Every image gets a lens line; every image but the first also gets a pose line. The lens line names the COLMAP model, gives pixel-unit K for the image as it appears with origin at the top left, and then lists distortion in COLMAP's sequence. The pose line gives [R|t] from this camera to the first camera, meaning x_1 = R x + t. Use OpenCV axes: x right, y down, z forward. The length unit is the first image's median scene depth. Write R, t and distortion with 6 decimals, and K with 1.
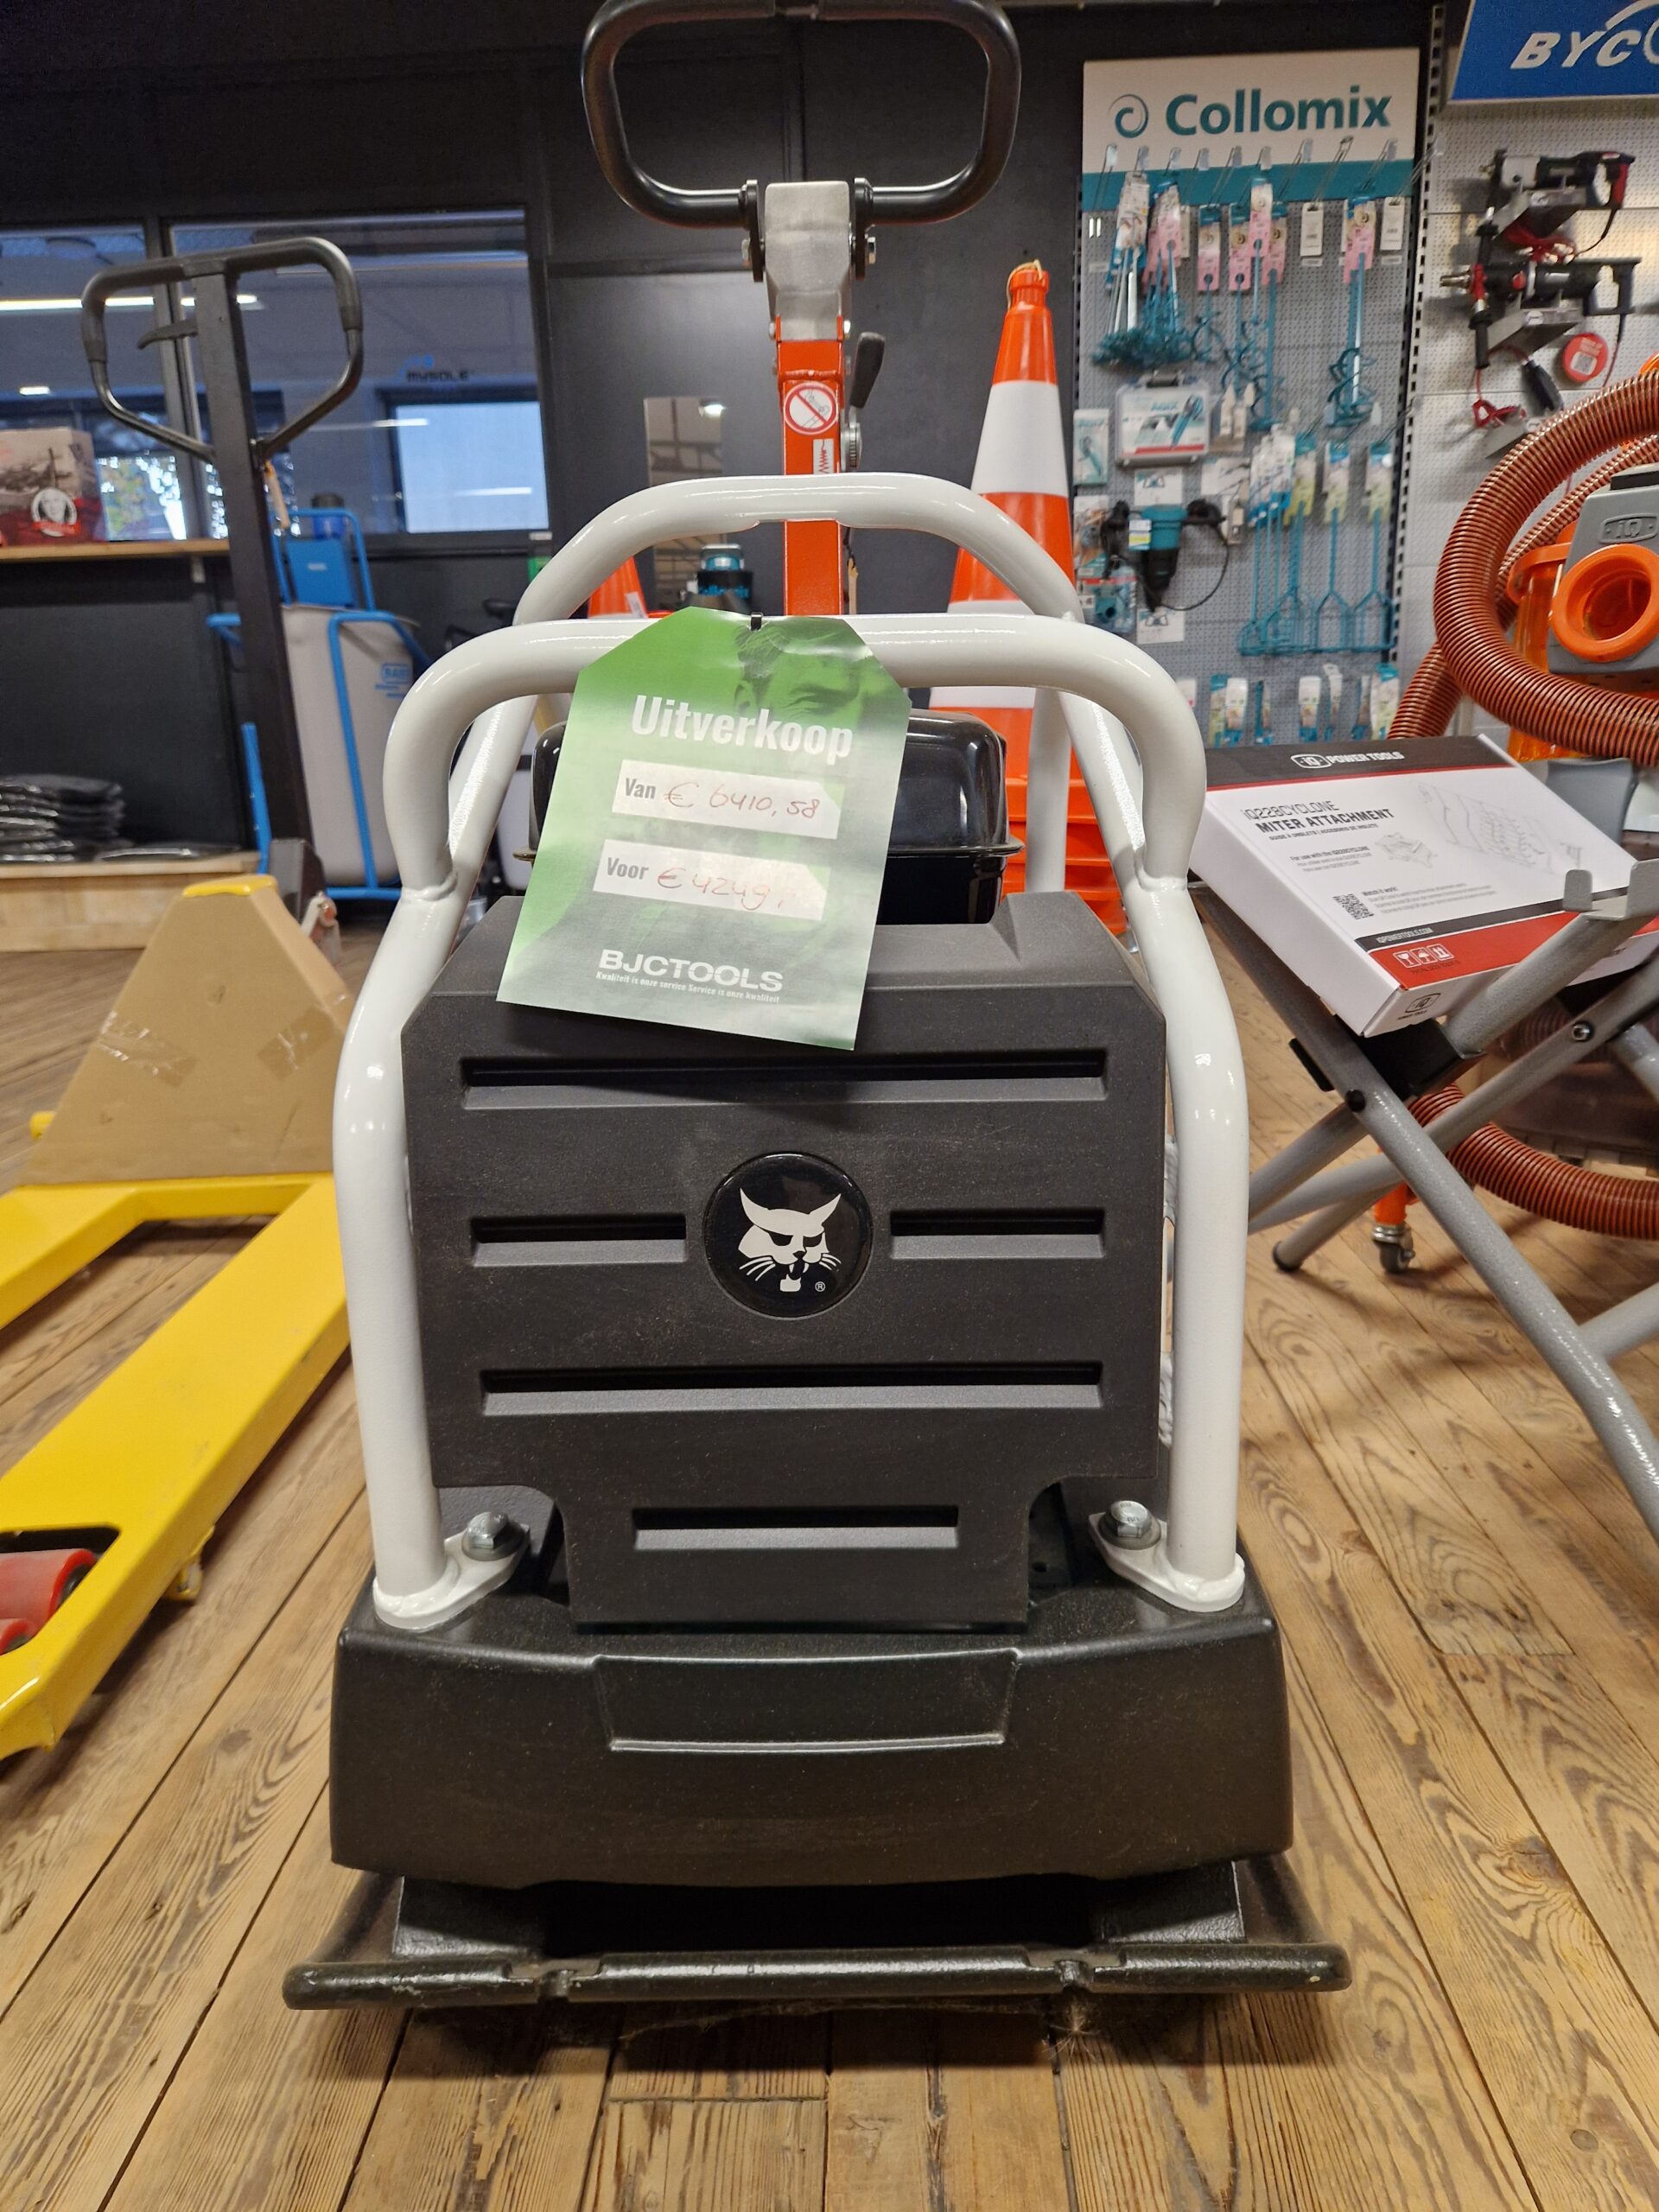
lens RADIAL K [[1521.8, 0, 846.5], [0, 1521.8, 1116.1], [0, 0, 1]] dist [0.032698, -0.021040]
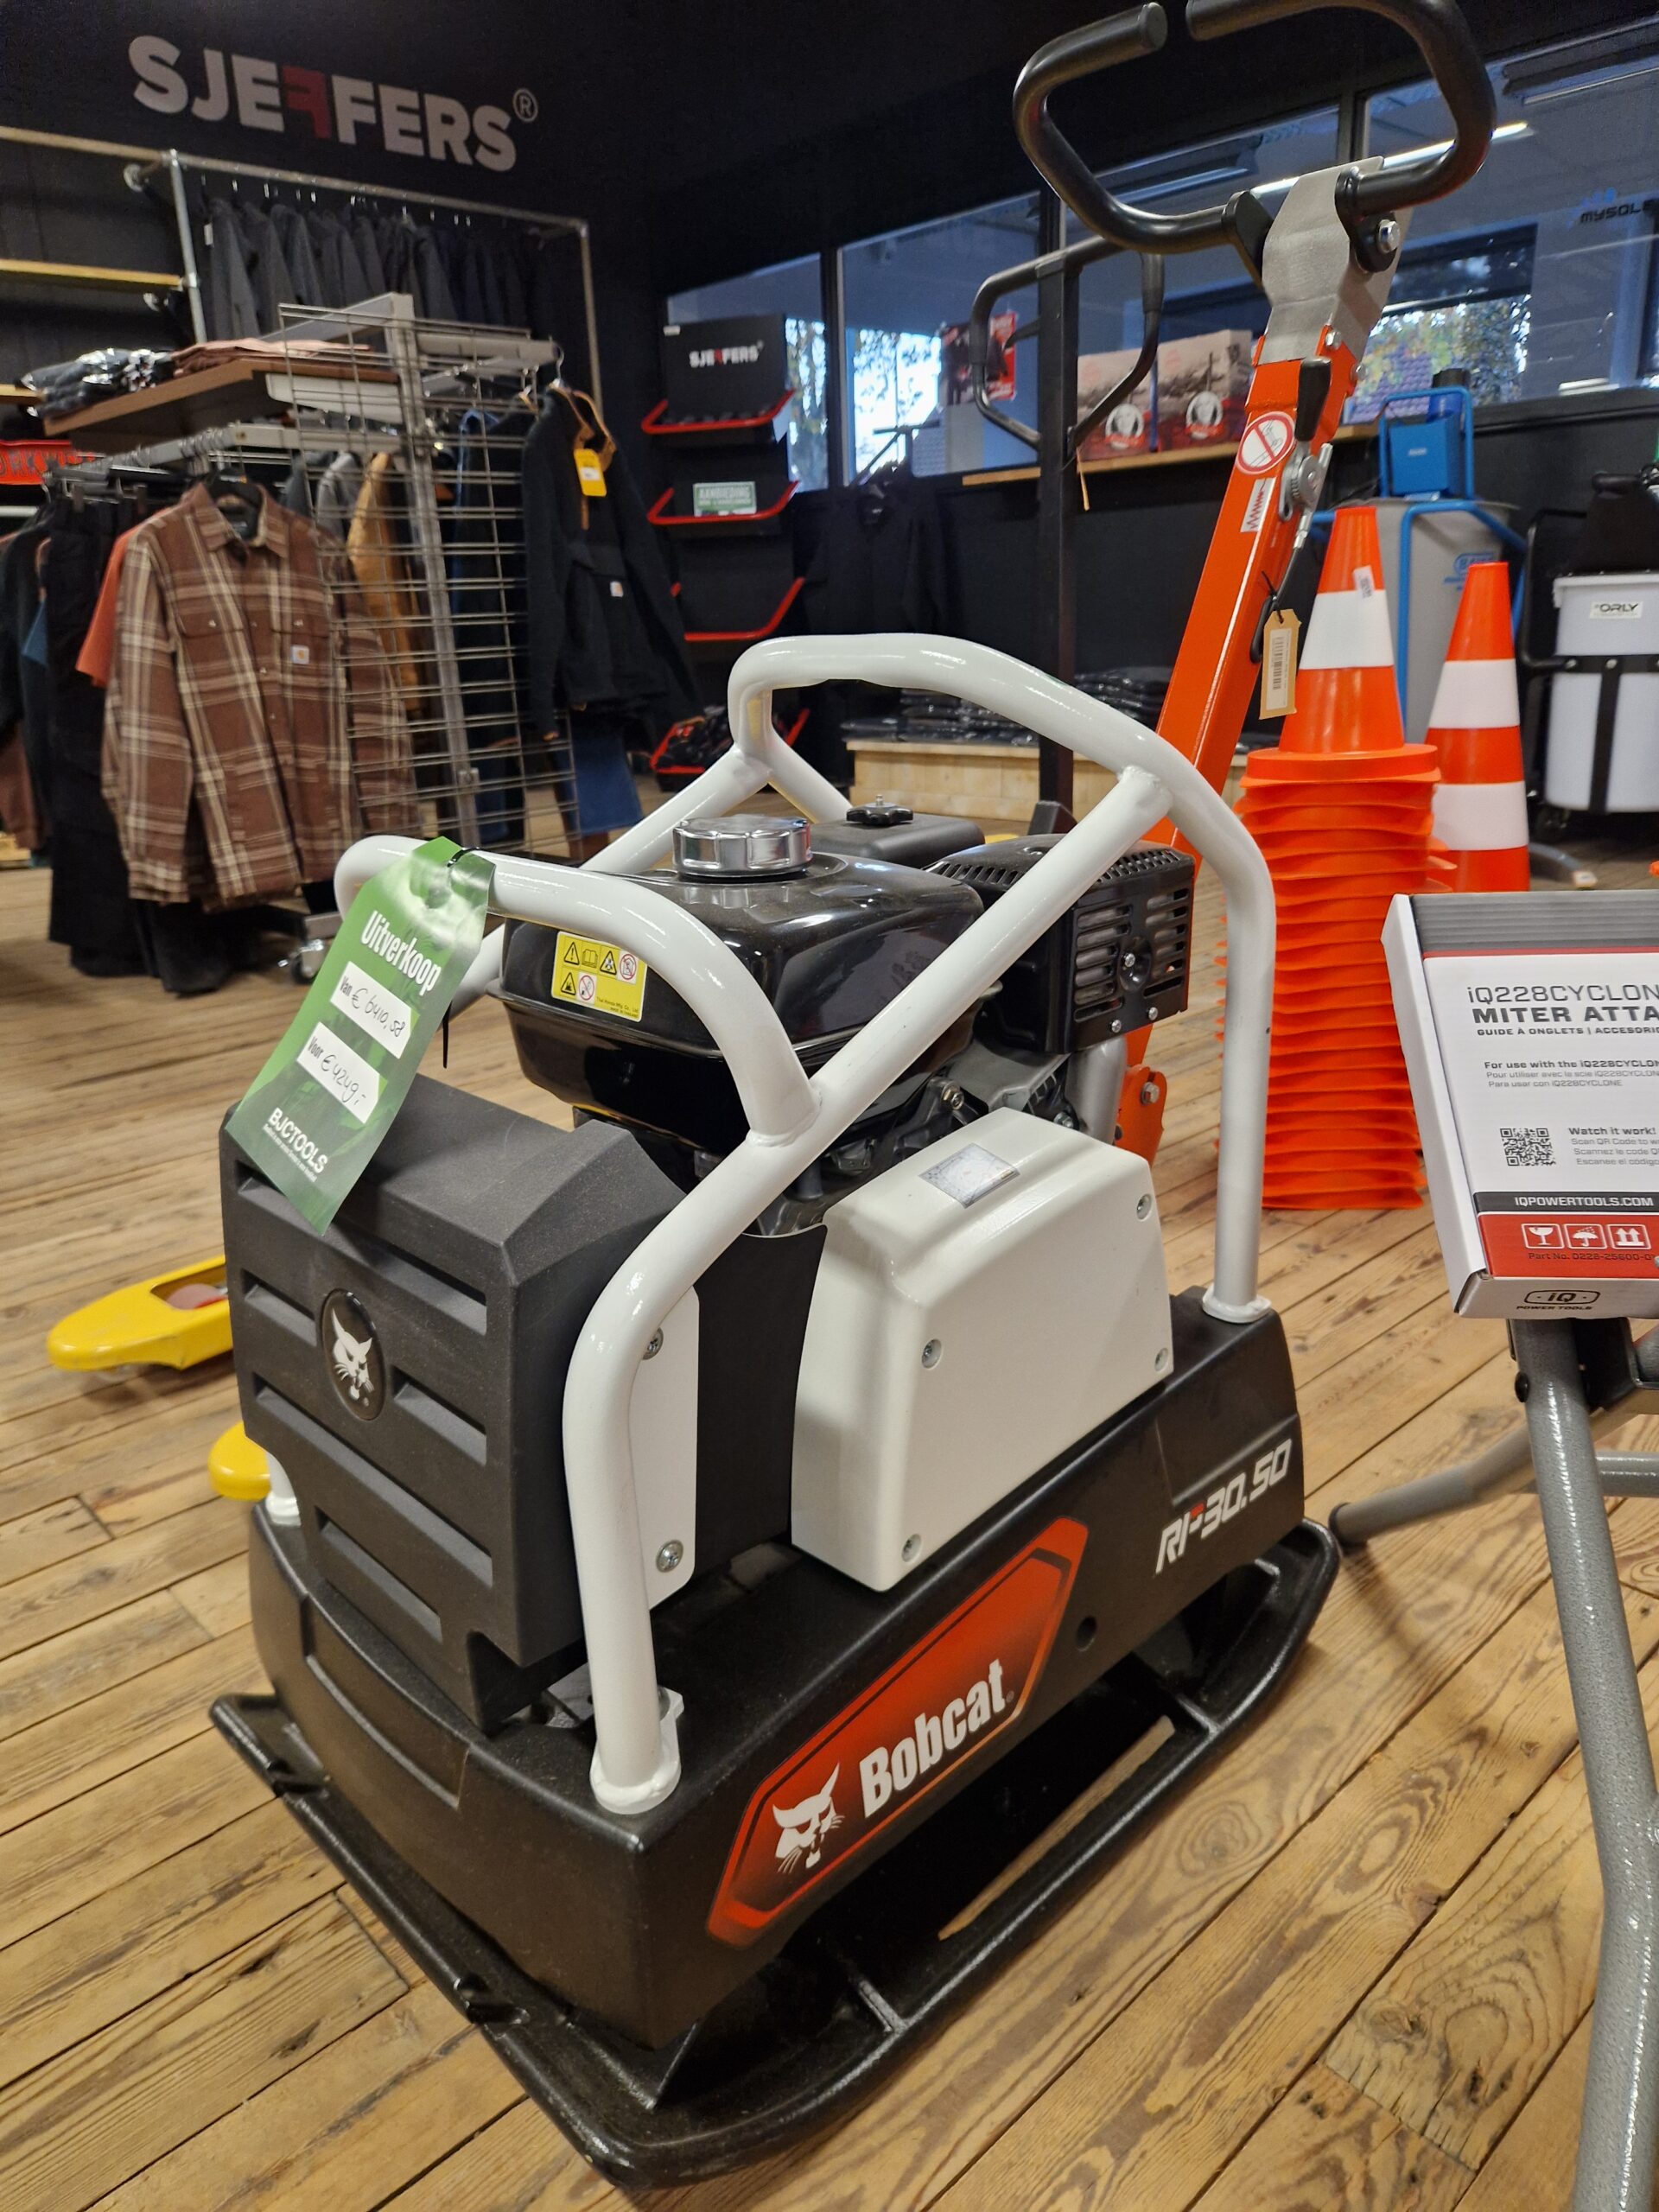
lens RADIAL K [[1521.8, 0, 820.8], [0, 1521.8, 1111.9], [0, 0, 1]] dist [0.032698, -0.021040]
pose [[0.693463, 0.226652, -0.683913, 0.518596], [-0.157165, 0.973958, 0.163414, -0.191099], [0.703141, -0.005834, 0.711026, 0.177919]]
